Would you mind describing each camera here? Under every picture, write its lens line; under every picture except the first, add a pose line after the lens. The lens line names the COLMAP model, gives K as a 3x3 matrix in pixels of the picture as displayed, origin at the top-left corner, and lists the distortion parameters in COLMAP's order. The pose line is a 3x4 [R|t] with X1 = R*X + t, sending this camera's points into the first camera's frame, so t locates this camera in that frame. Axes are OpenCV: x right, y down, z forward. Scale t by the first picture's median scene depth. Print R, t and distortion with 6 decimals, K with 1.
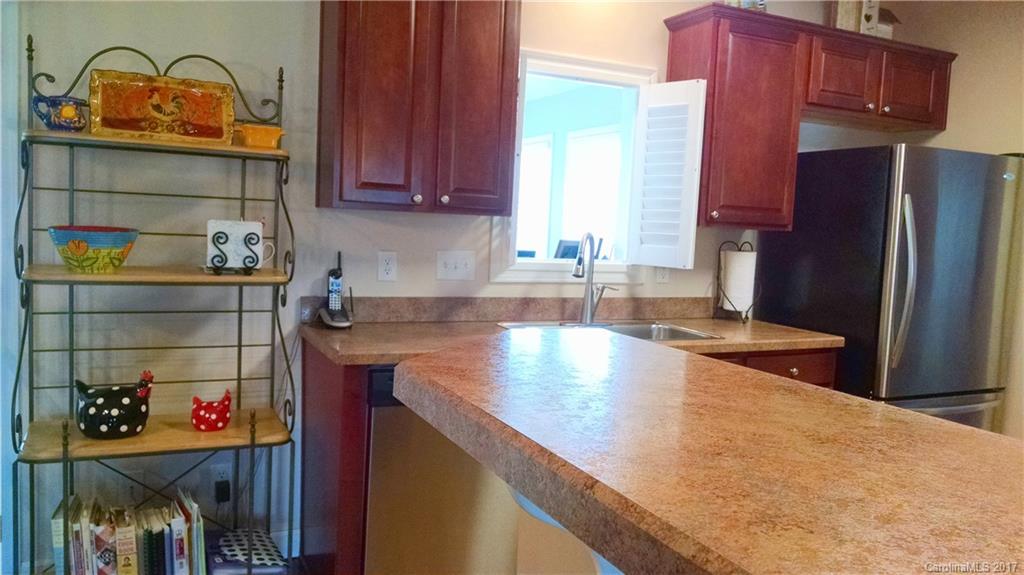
lens RADIAL K [[795.9, 0, 510.7], [0, 795.9, 284.6], [0, 0, 1]] dist [-0.010217, -0.013075]
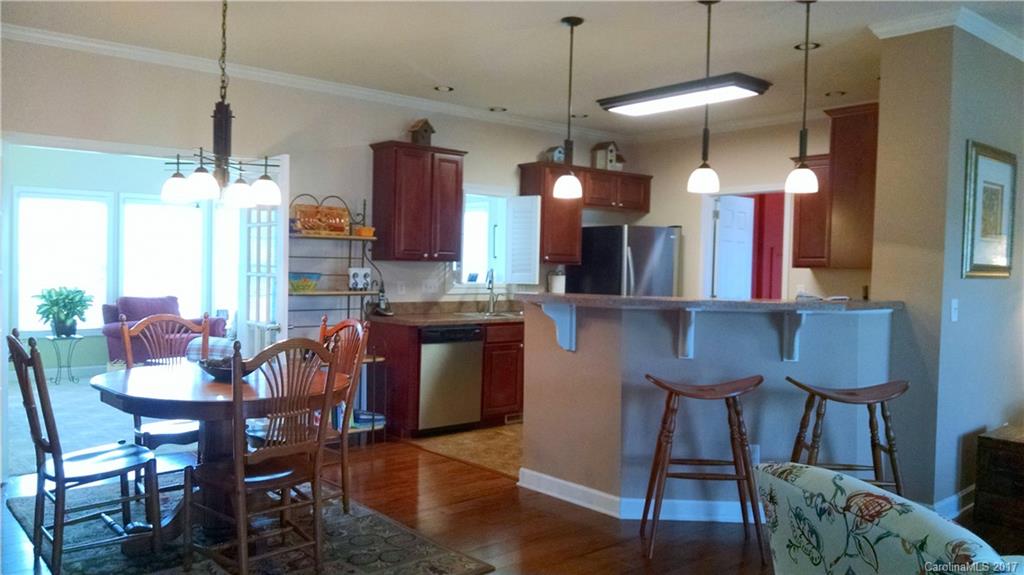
lens RADIAL K [[795.9, 0, 513.0], [0, 795.9, 289.6], [0, 0, 1]] dist [-0.010217, -0.013075]
pose [[0.963922, -0.039125, 0.263292, -0.412552], [0.050167, 0.998115, -0.035345, 0.068985], [-0.261413, 0.047279, 0.964068, -1.070148]]
